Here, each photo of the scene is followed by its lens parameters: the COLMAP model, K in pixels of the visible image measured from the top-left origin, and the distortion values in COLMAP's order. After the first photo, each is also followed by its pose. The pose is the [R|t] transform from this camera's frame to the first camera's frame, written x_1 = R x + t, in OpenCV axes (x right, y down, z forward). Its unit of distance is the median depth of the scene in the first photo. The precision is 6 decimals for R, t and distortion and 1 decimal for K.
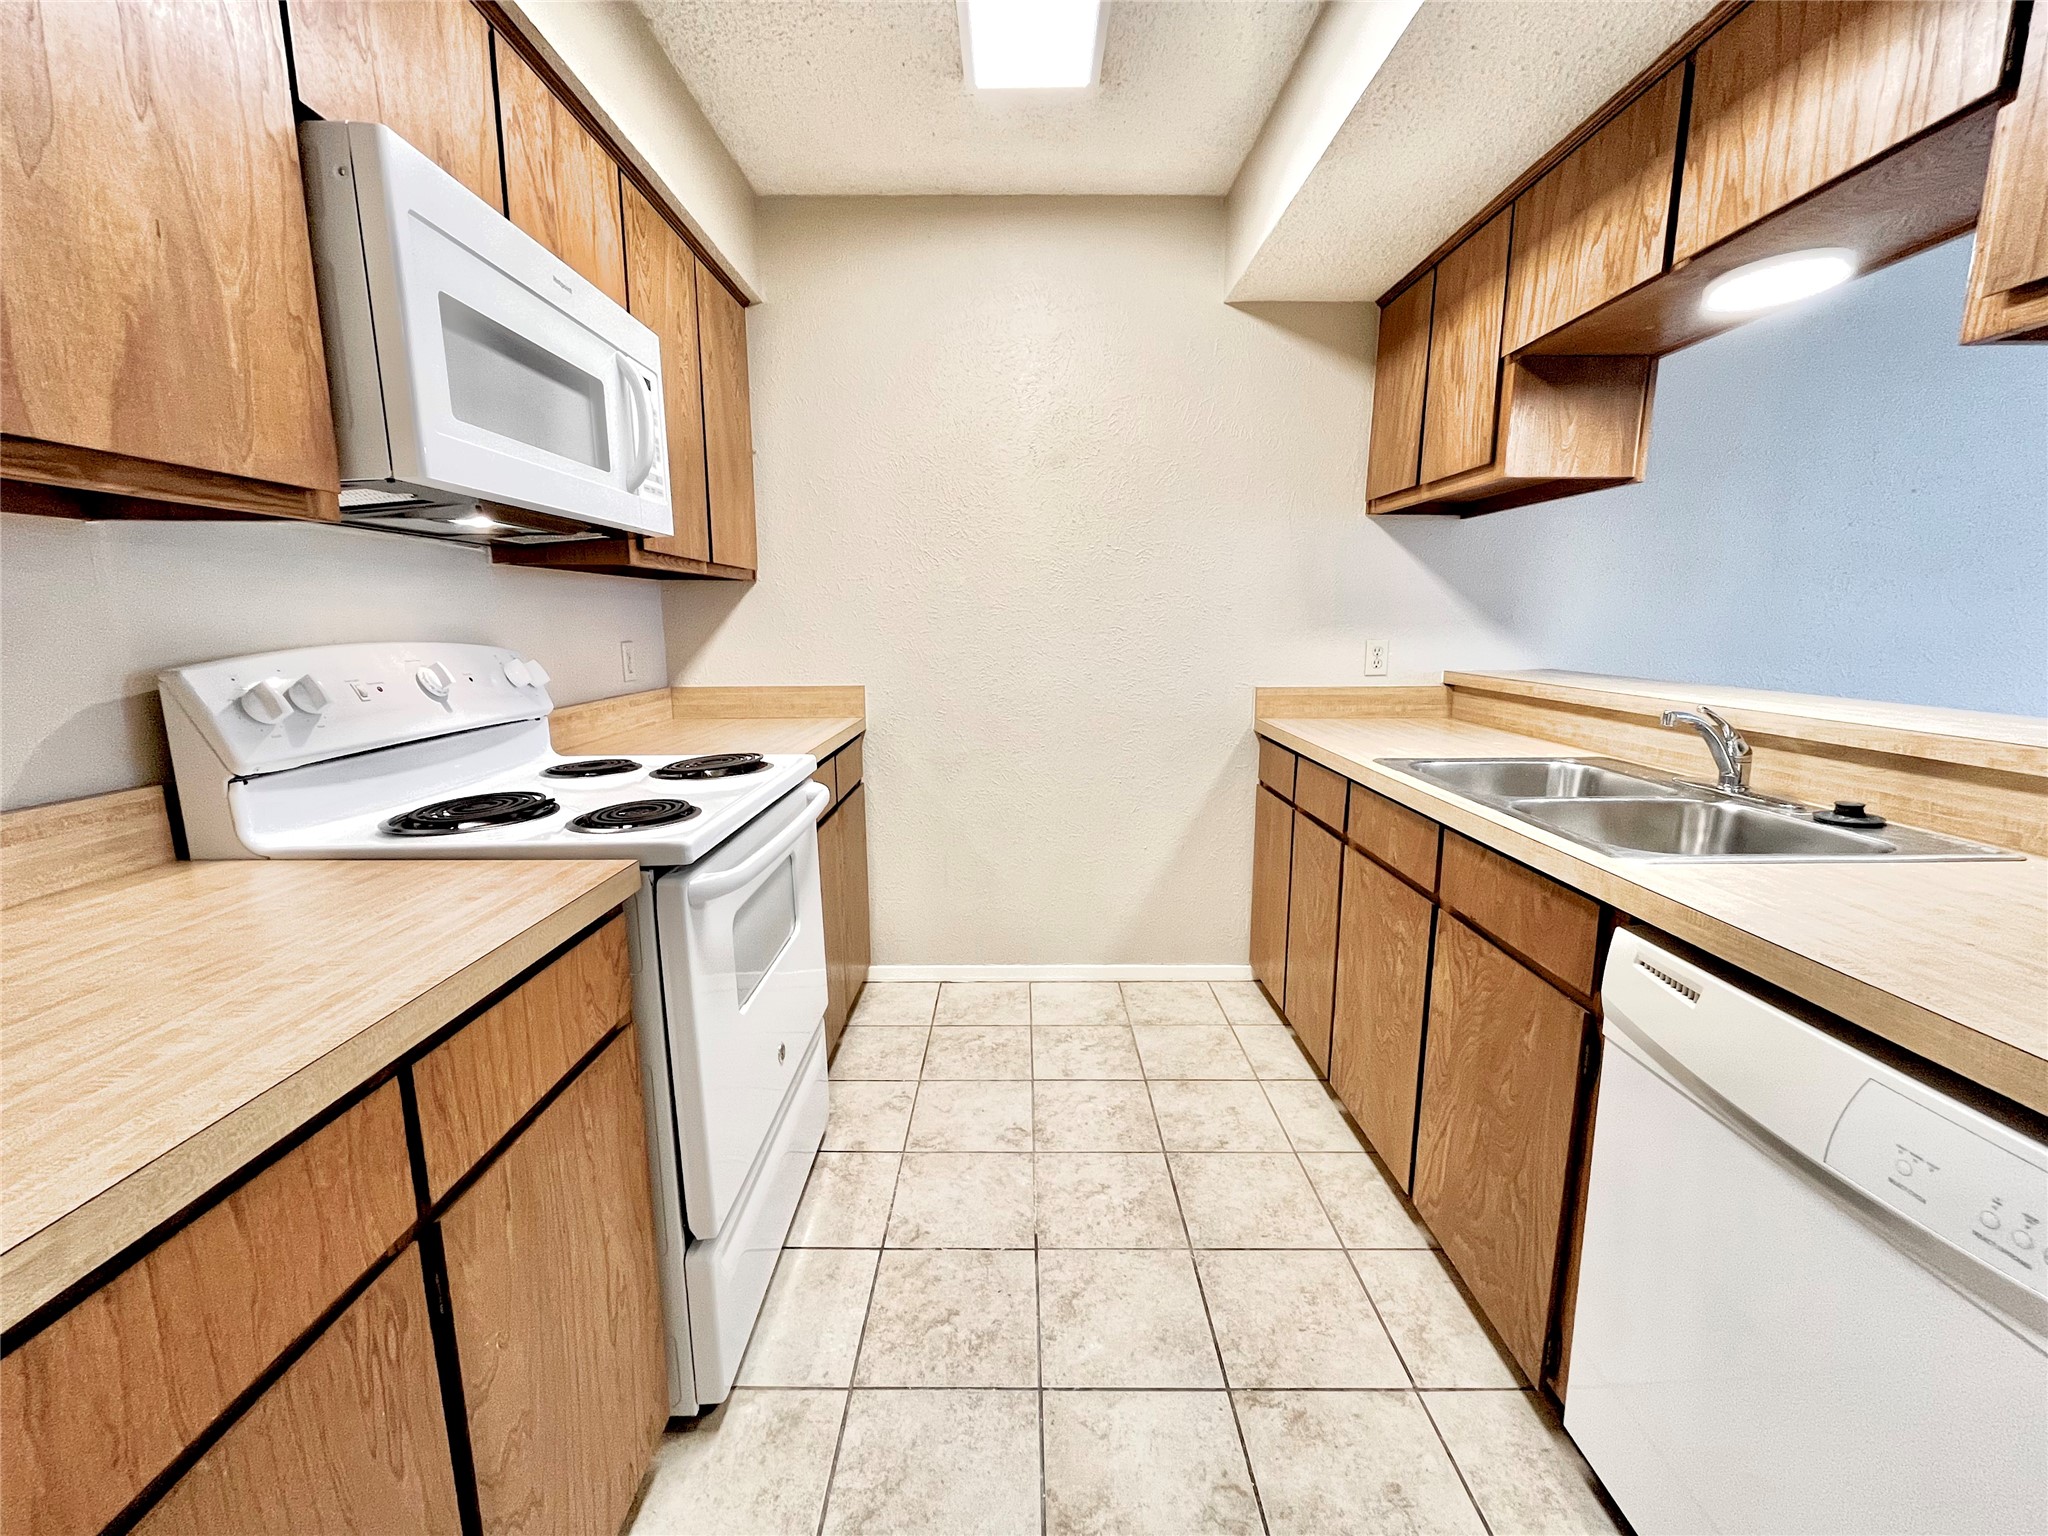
lens RADIAL K [[830.4, 0, 1019.7], [0, 830.4, 764.7], [0, 0, 1]] dist [-0.002605, -0.001031]
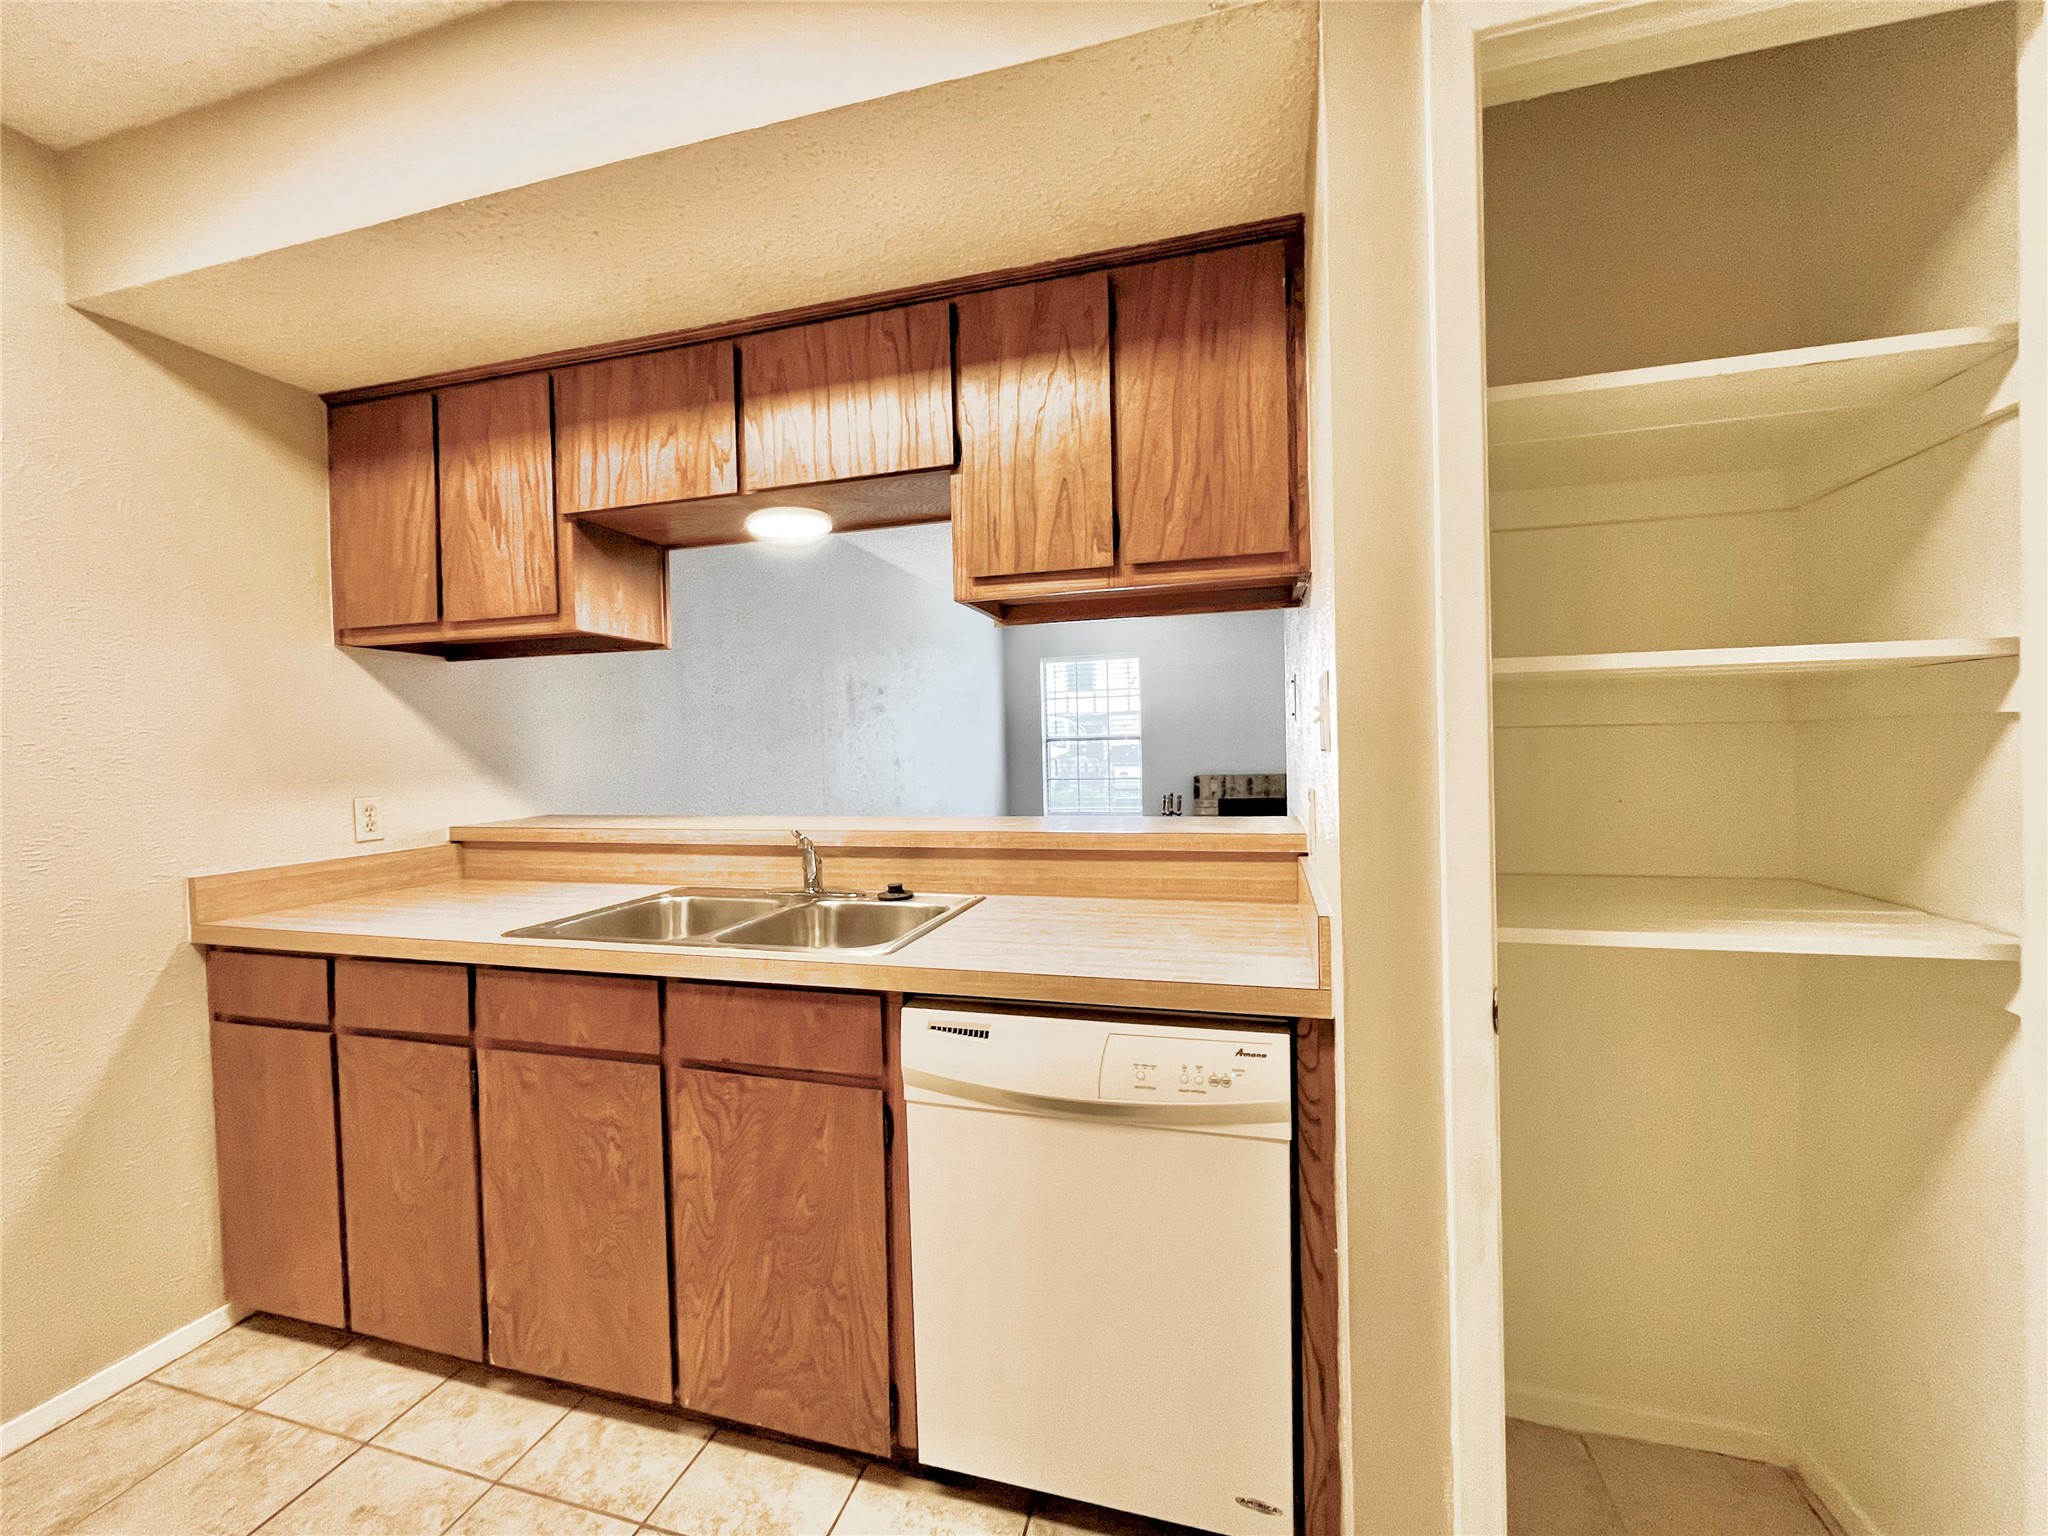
lens RADIAL K [[830.4, 0, 1023.9], [0, 830.4, 765.1], [0, 0, 1]] dist [-0.002605, -0.001031]
pose [[0.273863, -0.024123, 0.961466, -0.273338], [0.188096, 0.981724, -0.028945, -0.060378], [-0.943196, 0.188775, 0.273395, 0.272924]]
